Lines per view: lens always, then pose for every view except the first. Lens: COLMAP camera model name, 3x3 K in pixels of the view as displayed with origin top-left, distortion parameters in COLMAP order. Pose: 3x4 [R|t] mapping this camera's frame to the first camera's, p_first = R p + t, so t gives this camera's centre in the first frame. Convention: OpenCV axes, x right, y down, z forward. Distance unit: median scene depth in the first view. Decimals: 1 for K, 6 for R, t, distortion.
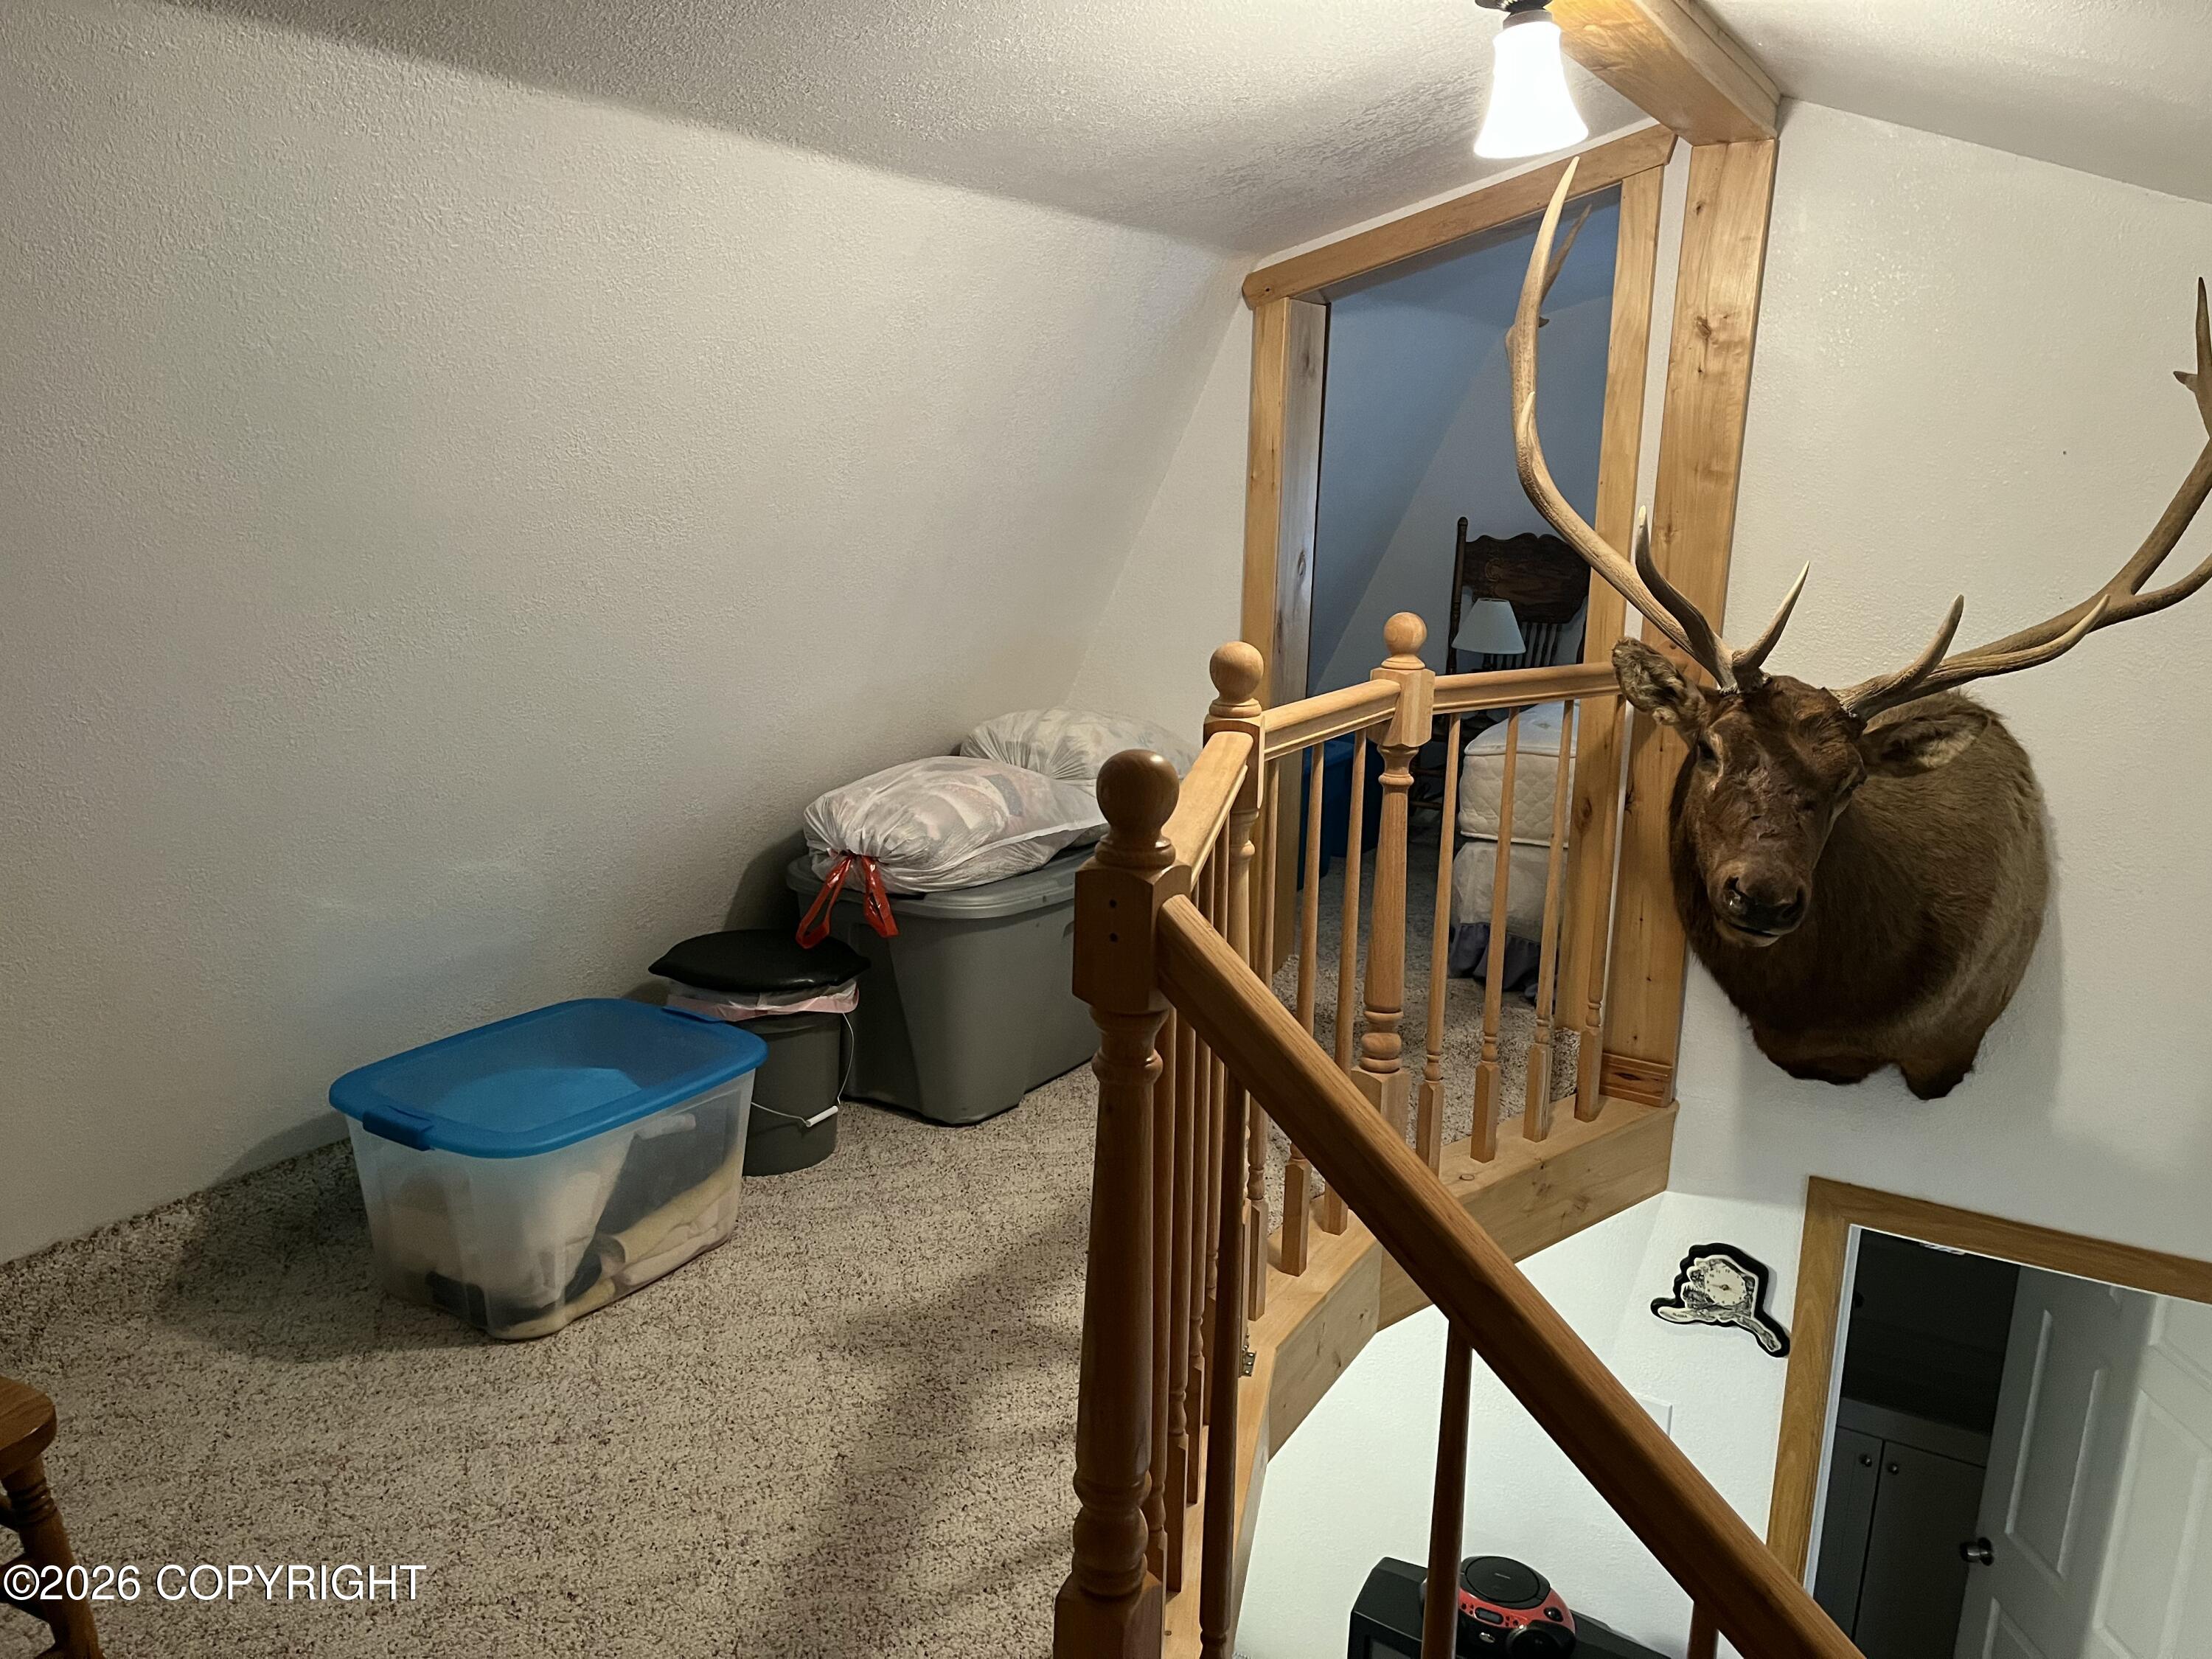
lens RADIAL K [[1666.7, 0, 1127.9], [0, 1666.7, 837.3], [0, 0, 1]] dist [0.074542, -0.095967]
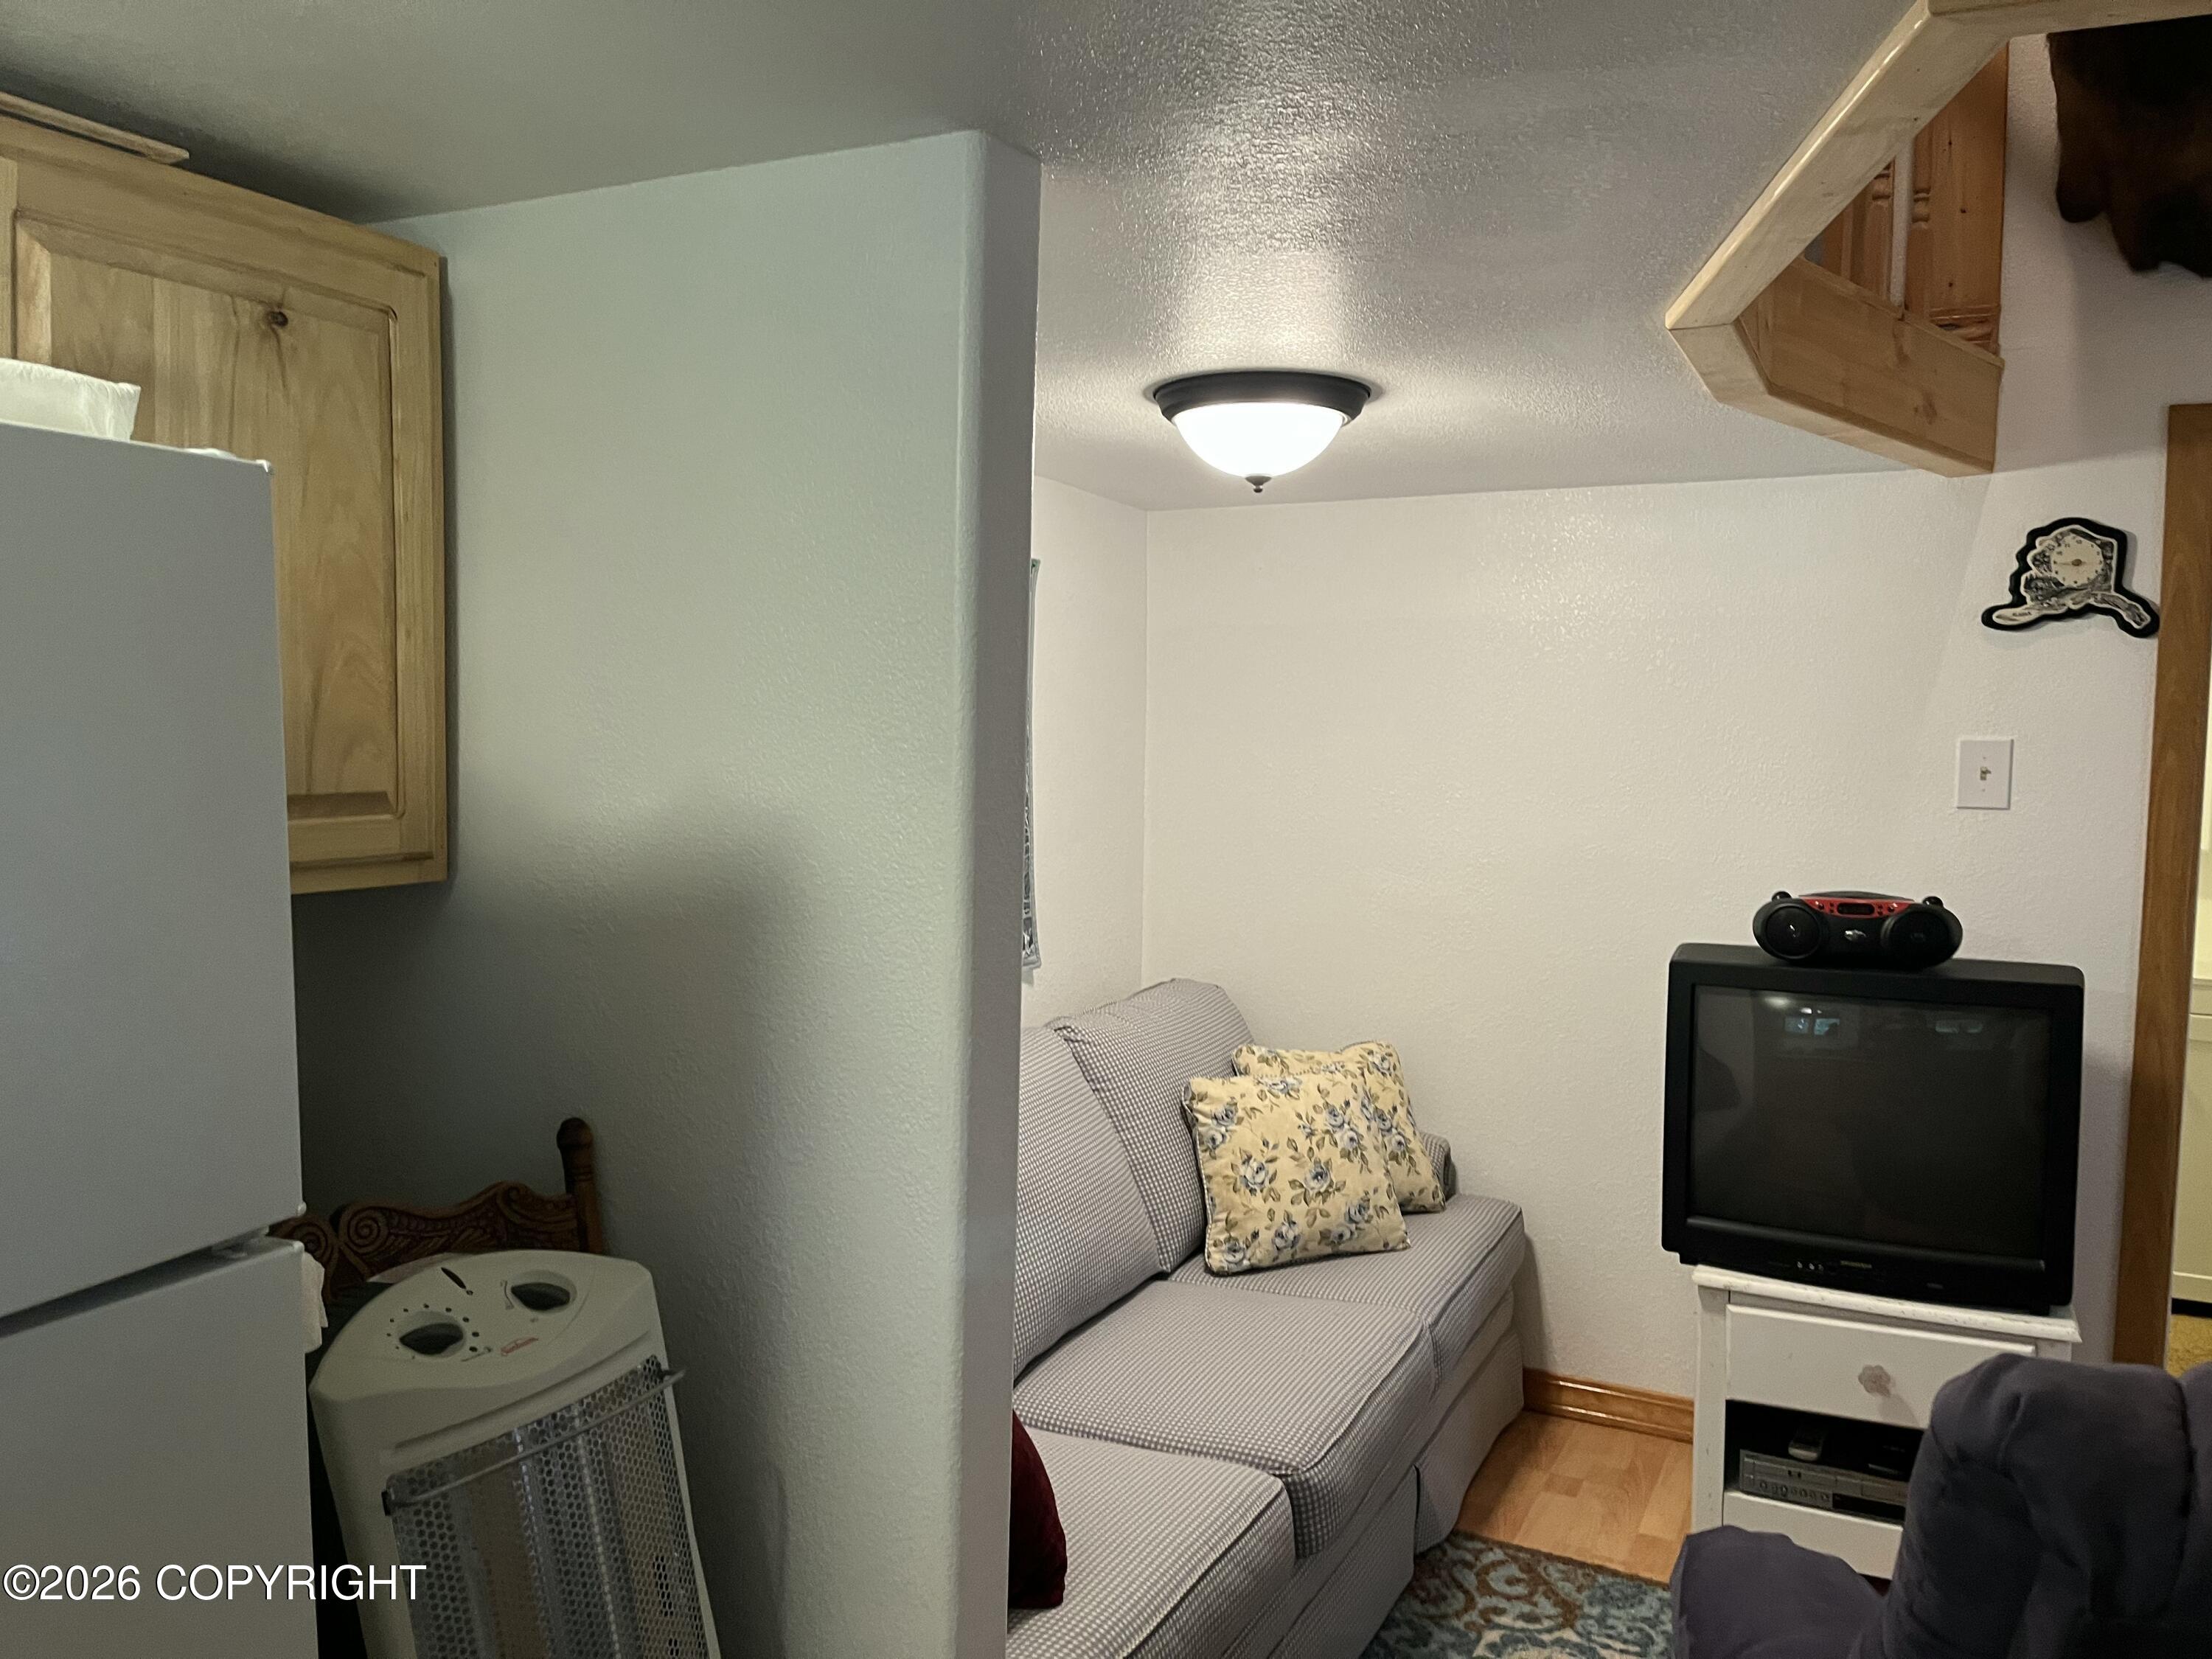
lens RADIAL K [[1666.7, 0, 1123.0], [0, 1666.7, 835.4], [0, 0, 1]] dist [0.074542, -0.095967]
pose [[0.998555, -0.015917, 0.051322, -0.182569], [0.023943, 0.986860, -0.159794, 0.540115], [-0.048104, 0.160792, 0.985815, 0.196323]]
